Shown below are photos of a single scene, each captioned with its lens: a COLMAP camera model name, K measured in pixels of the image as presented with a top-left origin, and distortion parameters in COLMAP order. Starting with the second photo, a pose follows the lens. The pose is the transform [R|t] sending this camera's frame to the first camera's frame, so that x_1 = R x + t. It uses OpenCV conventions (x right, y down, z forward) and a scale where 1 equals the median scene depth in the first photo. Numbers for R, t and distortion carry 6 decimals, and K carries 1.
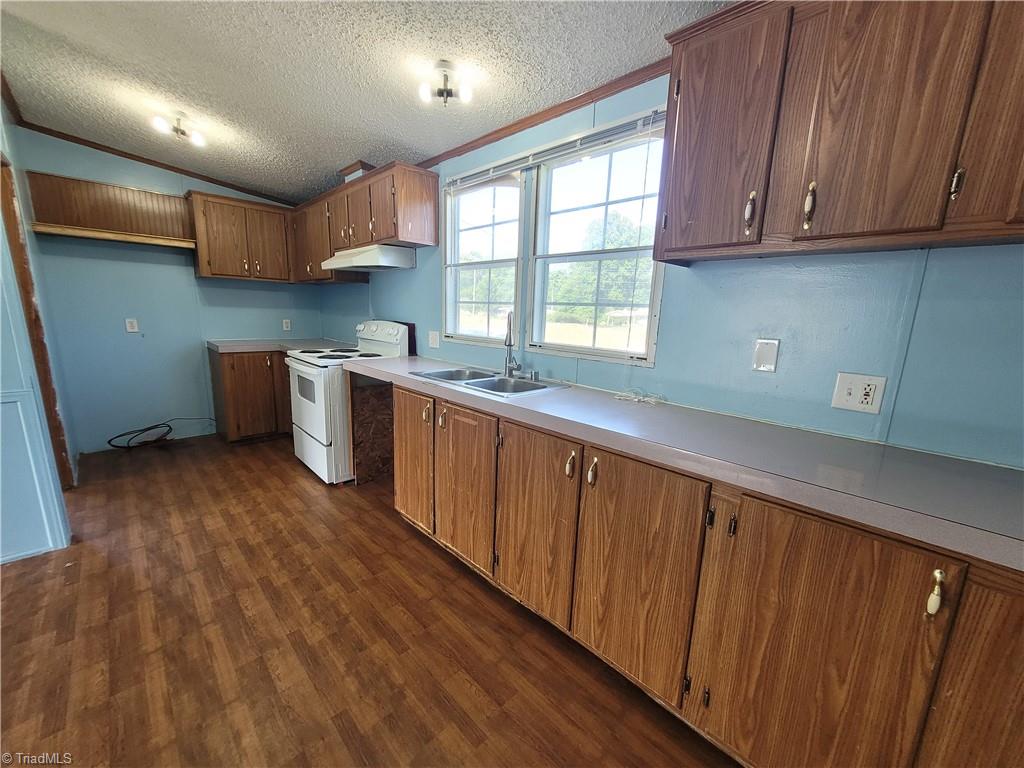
lens RADIAL K [[405.9, 0, 508.5], [0, 405.9, 389.1], [0, 0, 1]] dist [-0.013841, -0.000080]
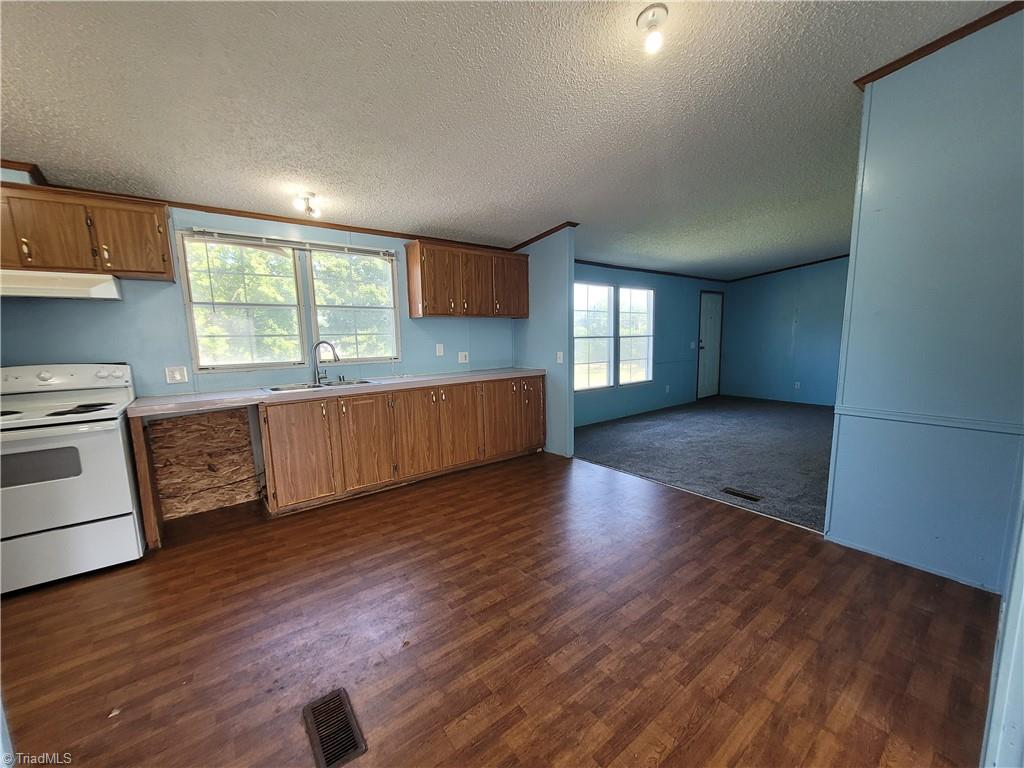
lens RADIAL K [[405.9, 0, 508.5], [0, 405.9, 389.1], [0, 0, 1]] dist [-0.013841, -0.000080]
pose [[0.109244, -0.160747, 0.980931, -1.576624], [0.213040, 0.967693, 0.134852, -0.072049], [-0.970917, 0.194246, 0.139960, 0.128326]]
